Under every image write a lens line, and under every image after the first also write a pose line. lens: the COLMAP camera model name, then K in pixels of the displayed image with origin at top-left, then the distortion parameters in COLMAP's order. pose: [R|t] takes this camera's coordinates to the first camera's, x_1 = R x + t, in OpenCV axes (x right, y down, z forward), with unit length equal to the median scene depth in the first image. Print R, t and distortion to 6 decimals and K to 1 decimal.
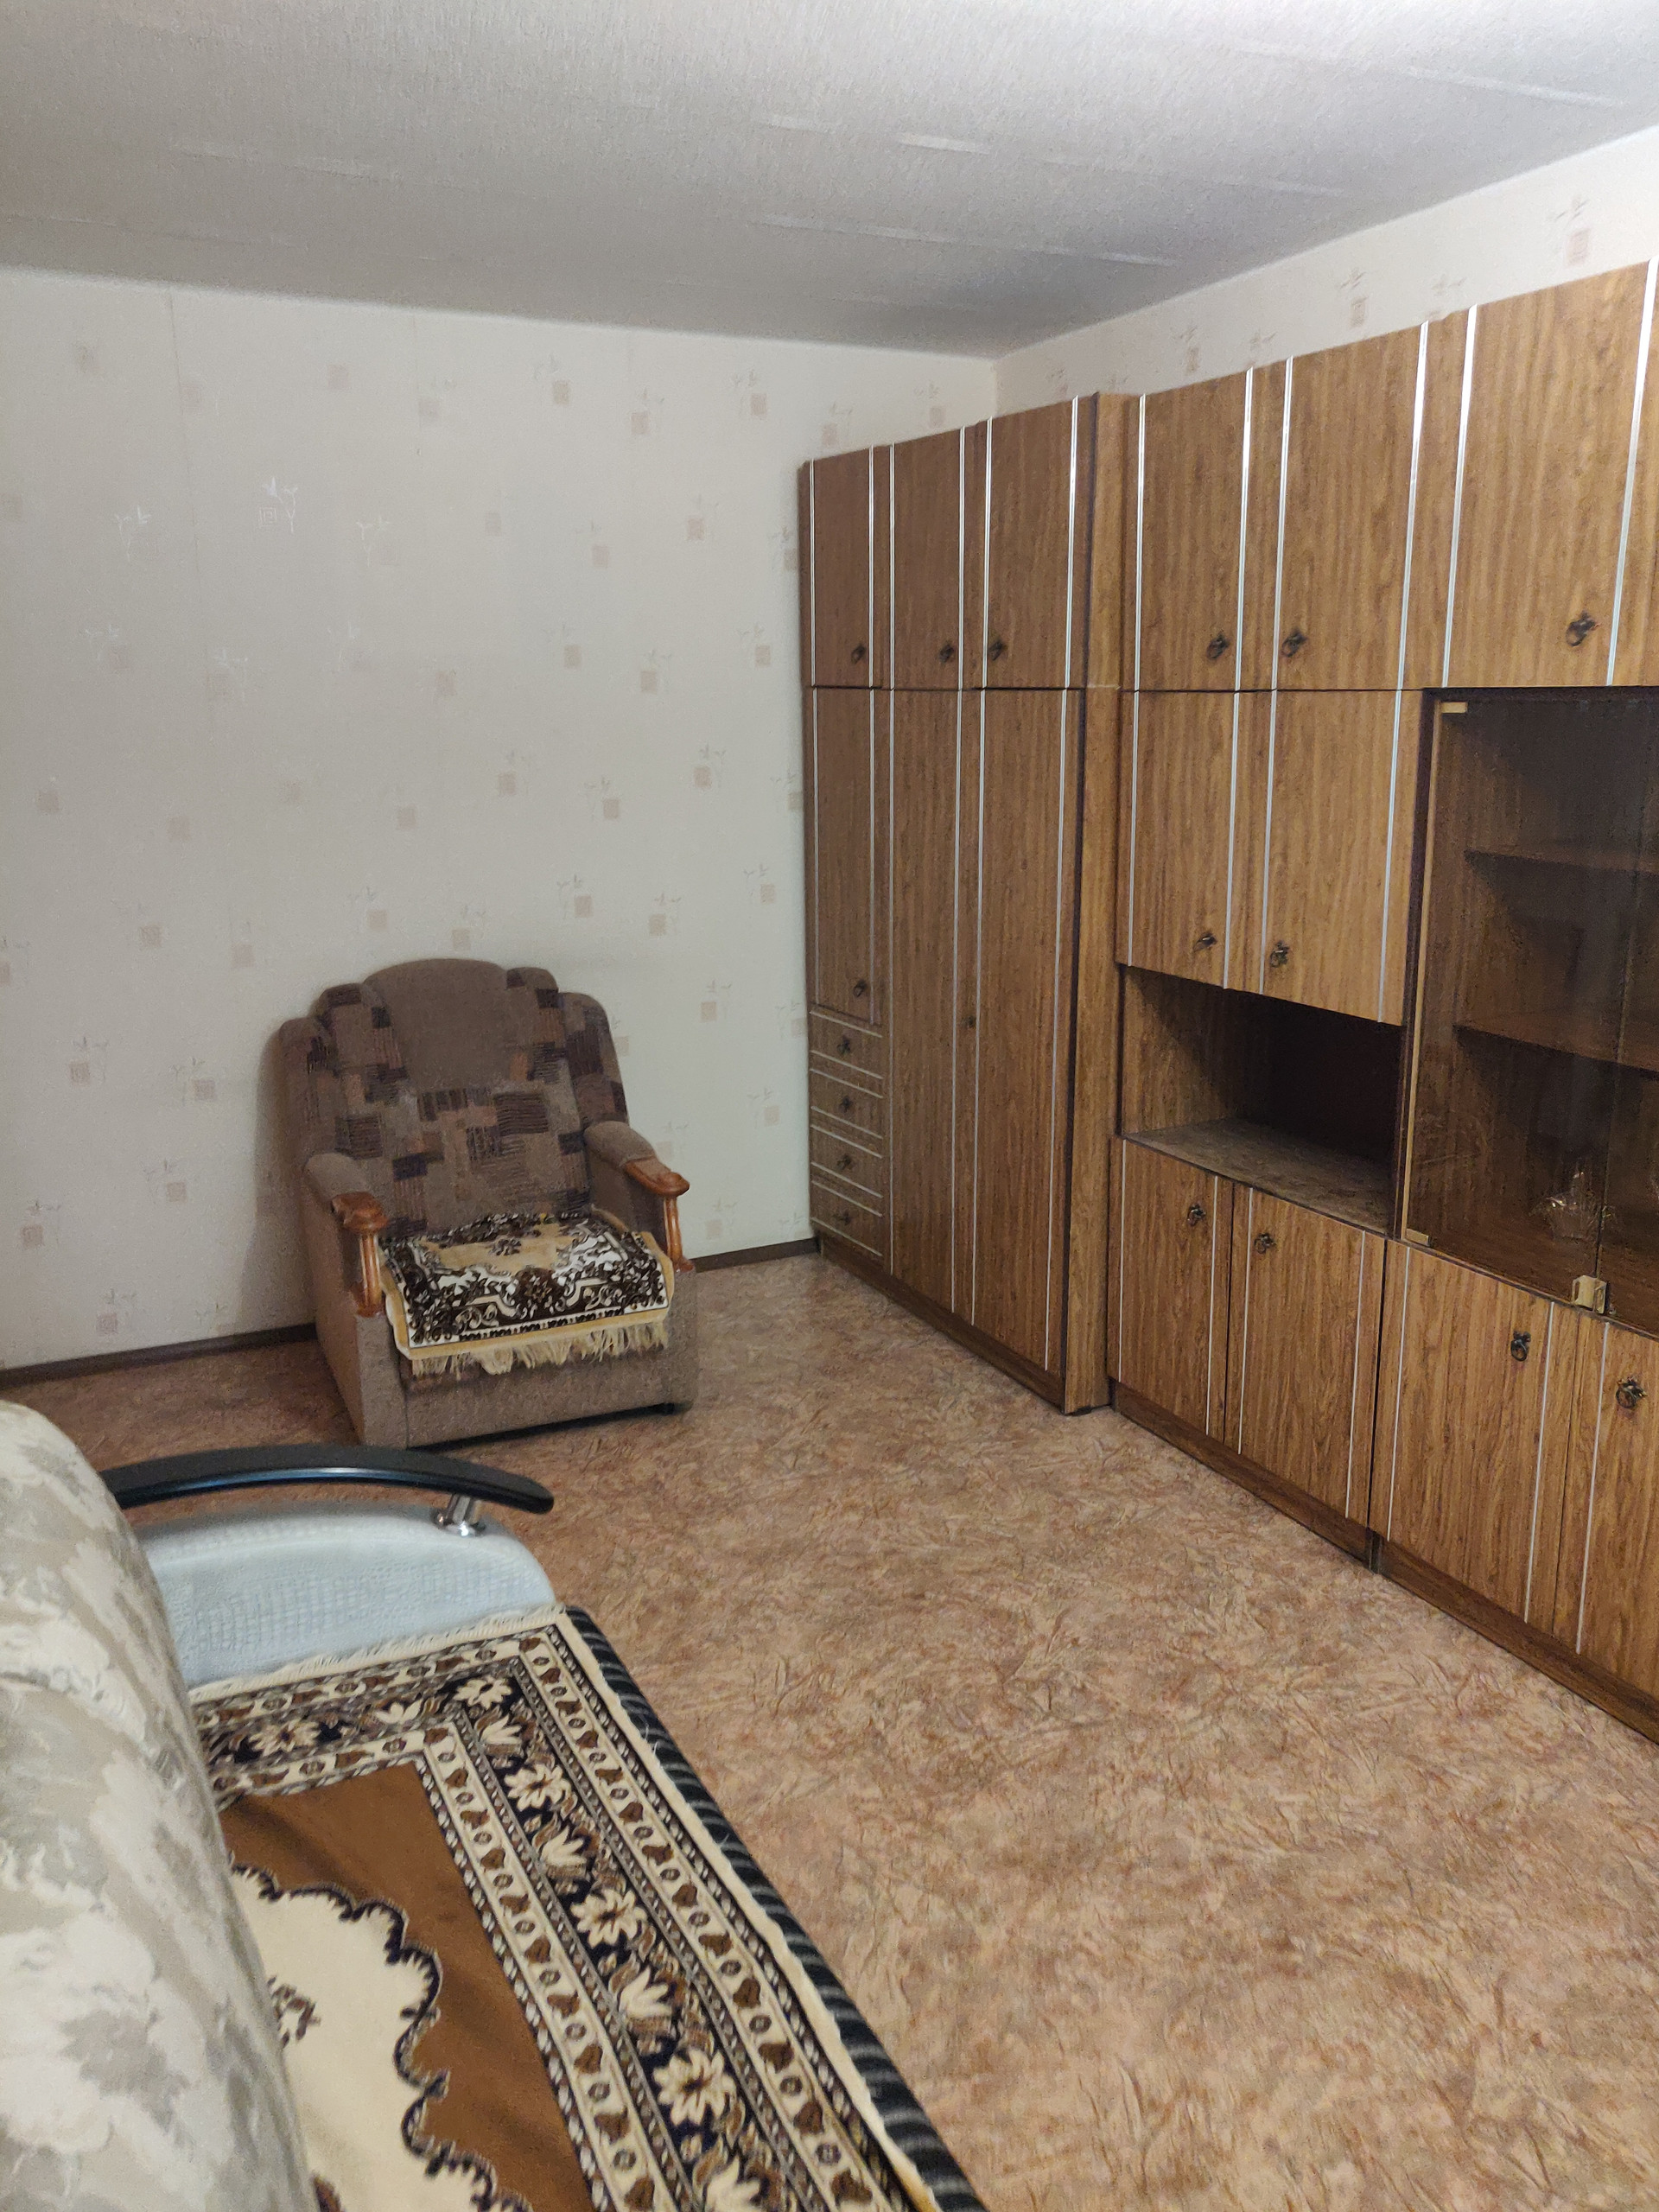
lens RADIAL K [[1754.5, 0, 815.5], [0, 1754.5, 1102.3], [0, 0, 1]] dist [-0.032690, 0.114620]
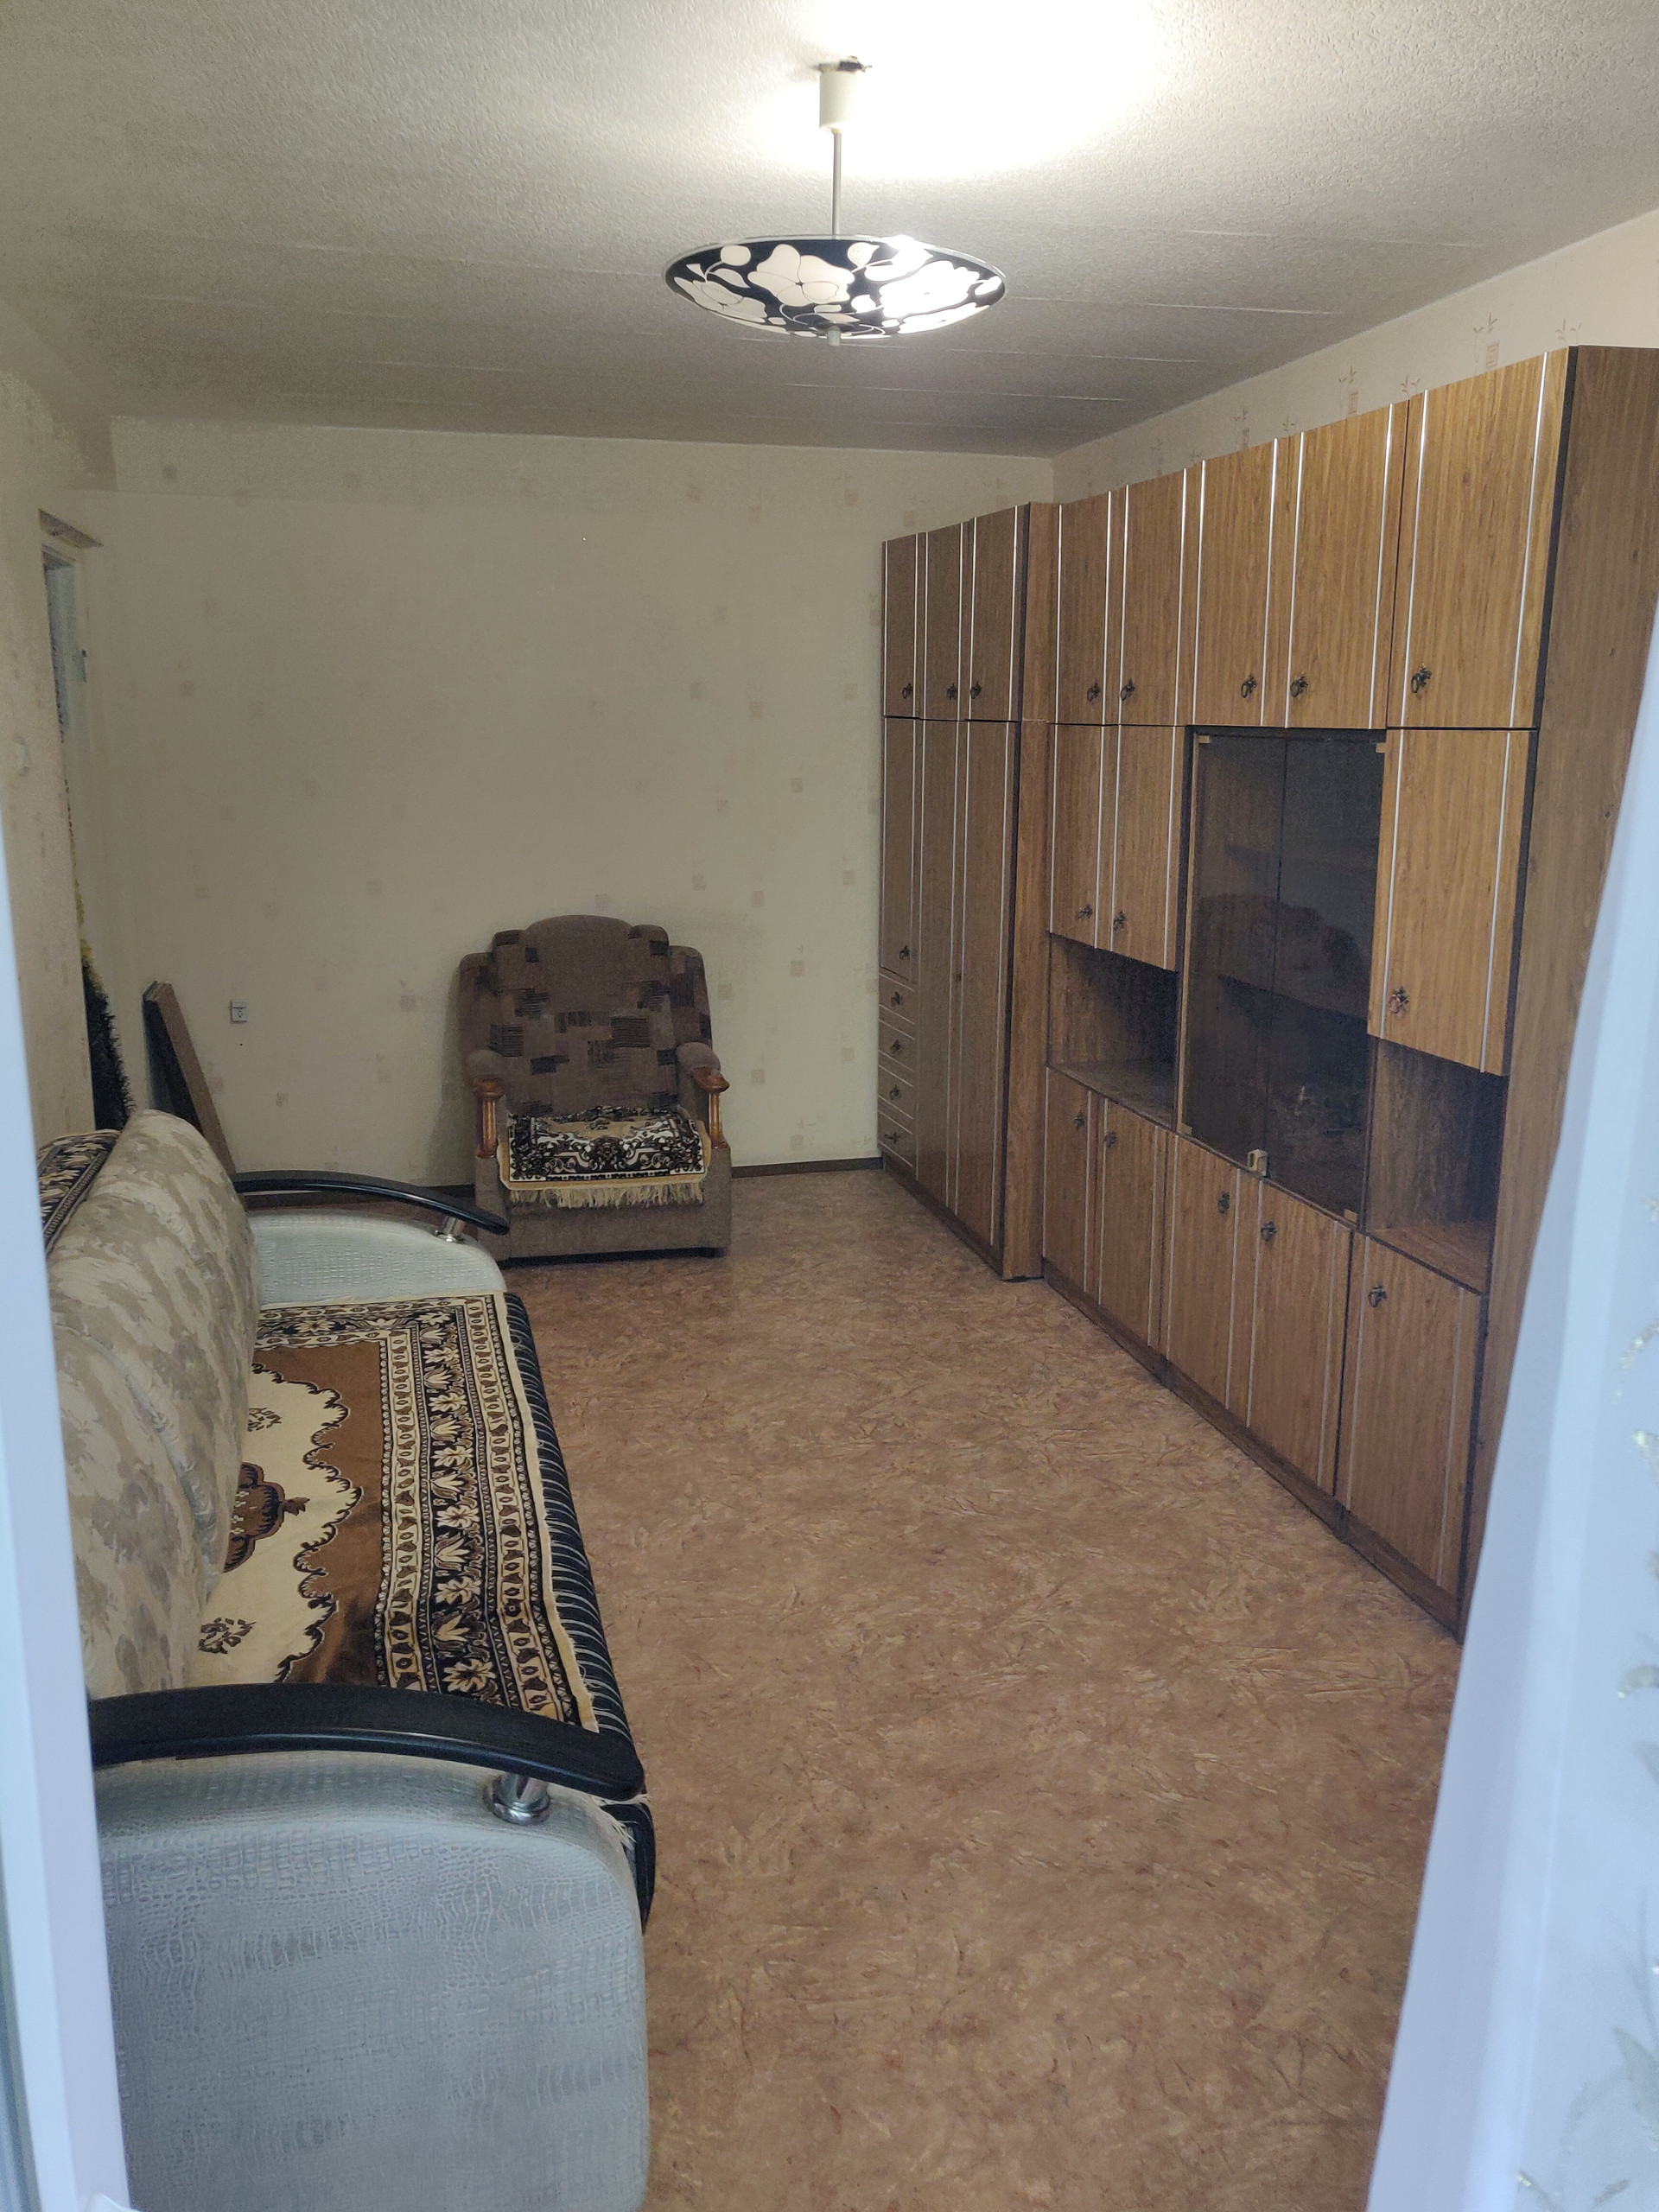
lens RADIAL K [[1754.5, 0, 815.5], [0, 1754.5, 1102.3], [0, 0, 1]] dist [-0.032690, 0.114620]
pose [[0.978623, 0.060770, -0.196481, 0.274578], [-0.063532, 0.997949, -0.007779, 0.071075], [0.195605, 0.020095, 0.980477, -0.321529]]
